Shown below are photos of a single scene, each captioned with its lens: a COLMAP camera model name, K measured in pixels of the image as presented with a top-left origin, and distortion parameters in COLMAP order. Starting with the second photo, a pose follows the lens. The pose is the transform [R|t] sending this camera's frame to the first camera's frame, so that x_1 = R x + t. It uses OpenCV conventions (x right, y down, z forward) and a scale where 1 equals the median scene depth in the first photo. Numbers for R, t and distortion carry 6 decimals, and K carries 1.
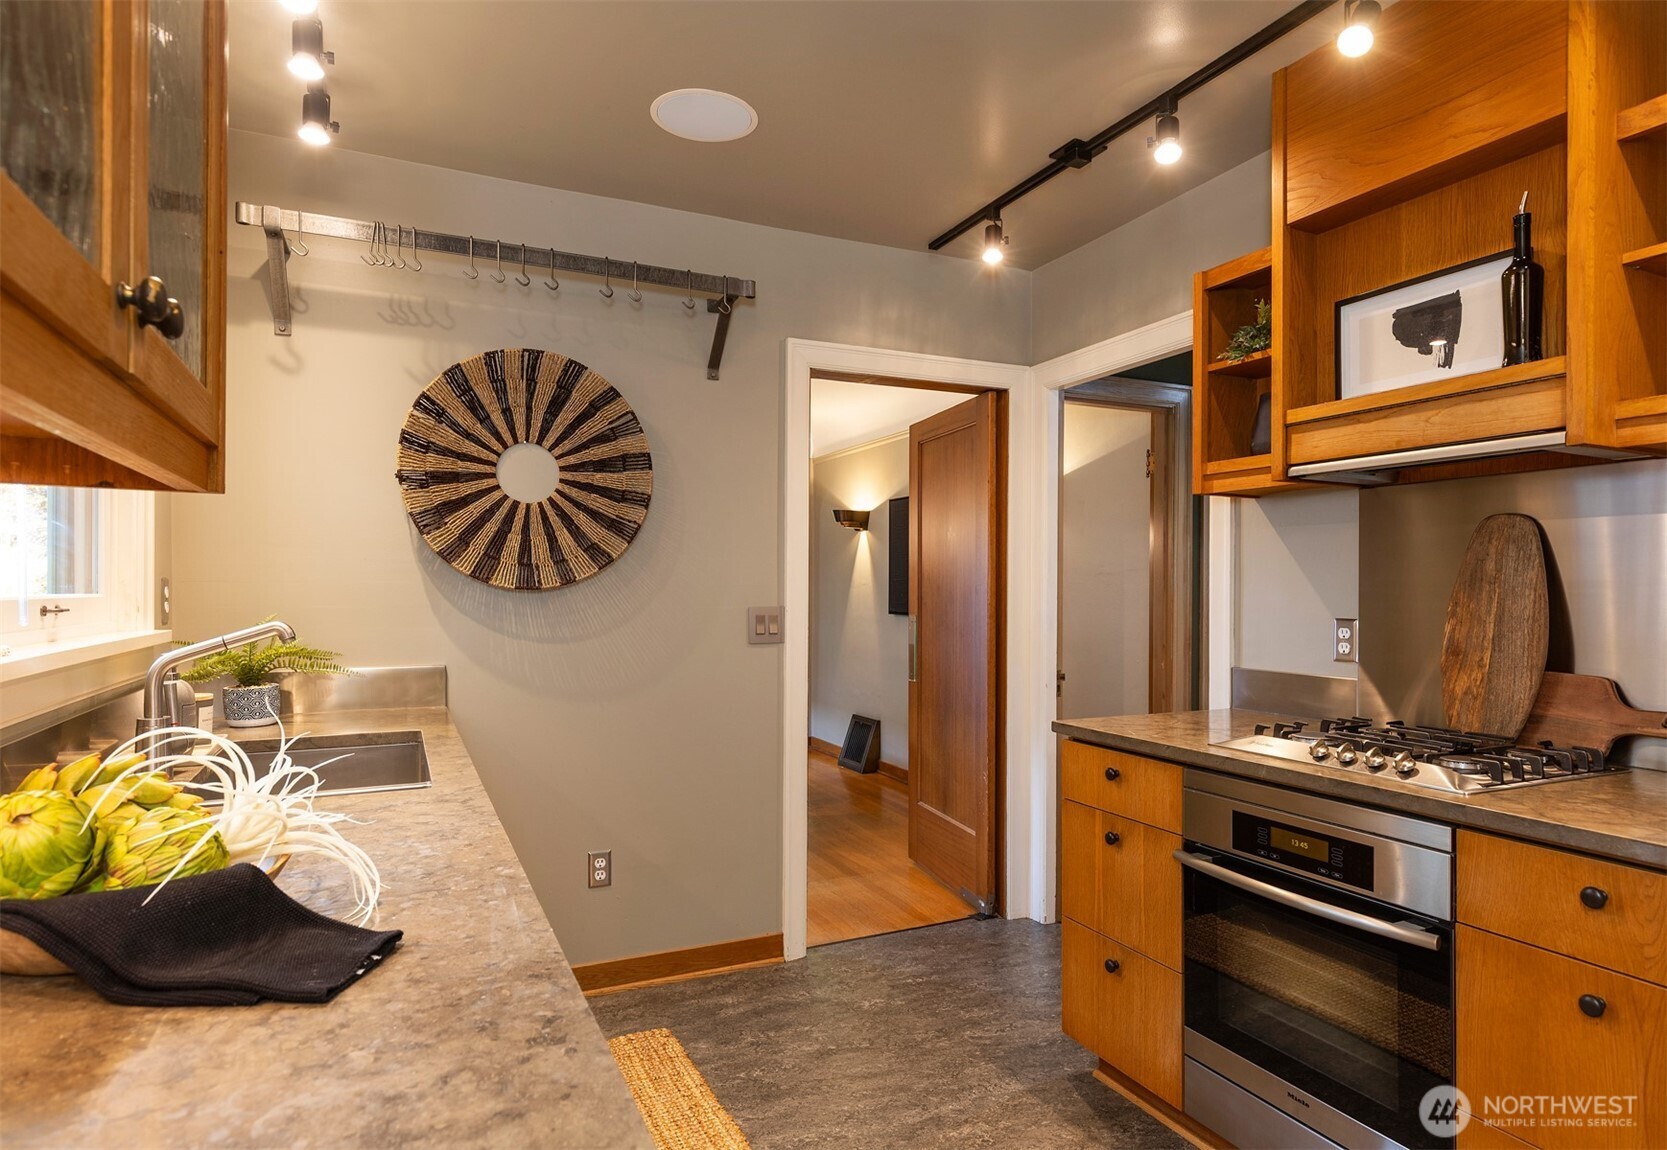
lens RADIAL K [[918.8, 0, 833.5], [0, 918.8, 575.0], [0, 0, 1]] dist [0.001357, 0.000338]
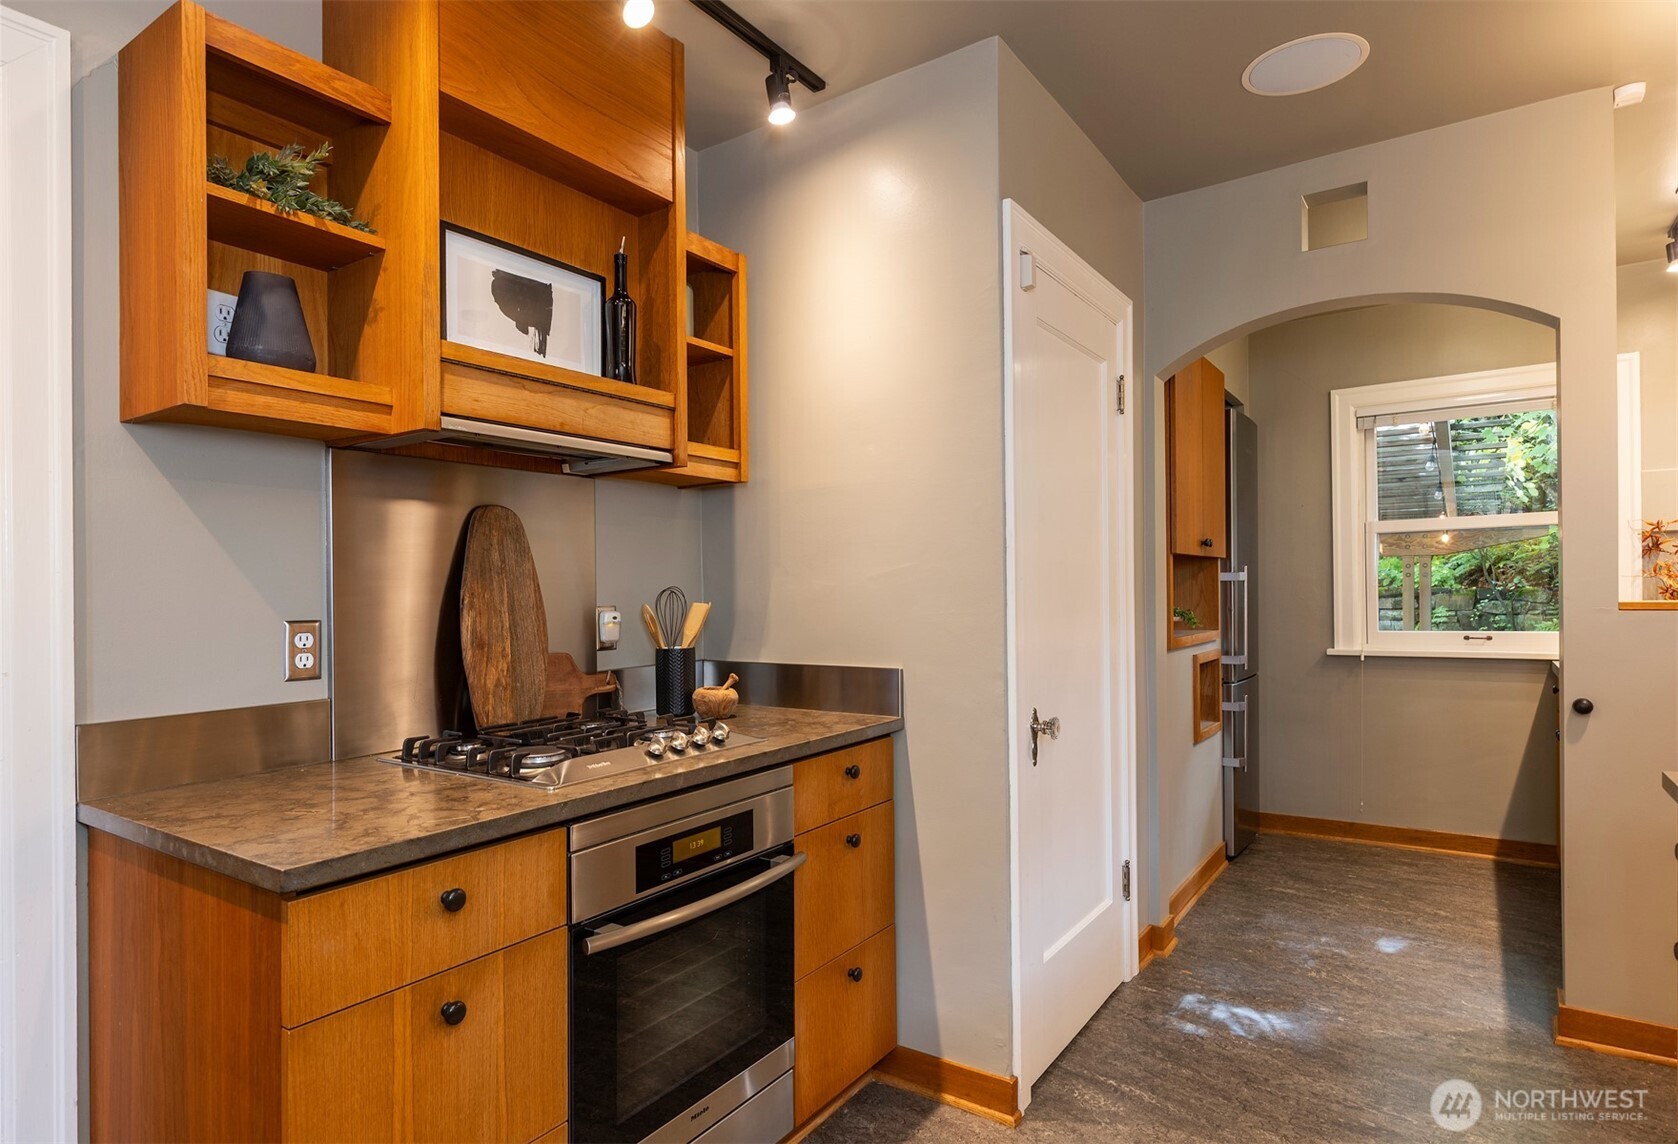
lens RADIAL K [[919.0, 0, 807.0], [0, 919.0, 590.2], [0, 0, 1]] dist [0.005086, 0.002244]
pose [[-0.492862, 0.000962, 0.870107, -0.333370], [-0.003317, 0.999990, -0.002984, 0.029438], [-0.870101, -0.004357, -0.492854, 1.219548]]
